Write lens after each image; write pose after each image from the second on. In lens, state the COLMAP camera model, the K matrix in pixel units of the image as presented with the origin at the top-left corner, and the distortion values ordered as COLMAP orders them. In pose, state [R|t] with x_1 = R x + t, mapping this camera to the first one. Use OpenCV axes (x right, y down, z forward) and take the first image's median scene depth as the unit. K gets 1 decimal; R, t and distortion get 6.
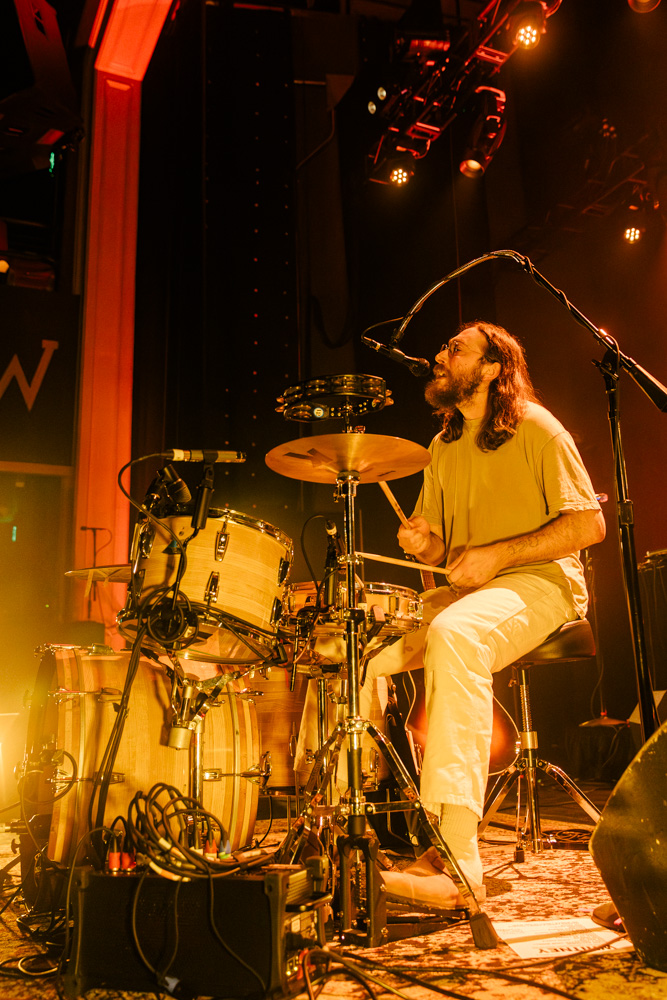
lens RADIAL K [[925.6, 0, 369.0], [0, 925.6, 446.9], [0, 0, 1]] dist [-0.023939, 0.010111]
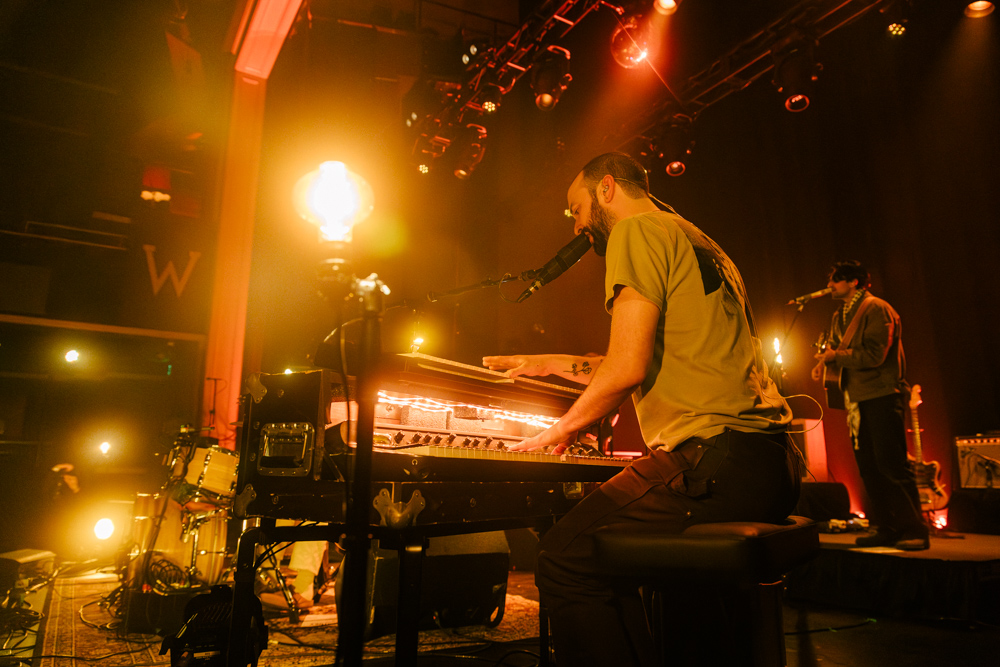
lens RADIAL K [[675.6, 0, 521.3], [0, 675.6, 323.4], [0, 0, 1]] dist [-0.006905, -0.000723]
pose [[0.994345, 0.058450, 0.088664, 0.457097], [-0.062724, 0.996961, 0.046204, -0.364661], [-0.085694, -0.051504, 0.994989, -0.769749]]
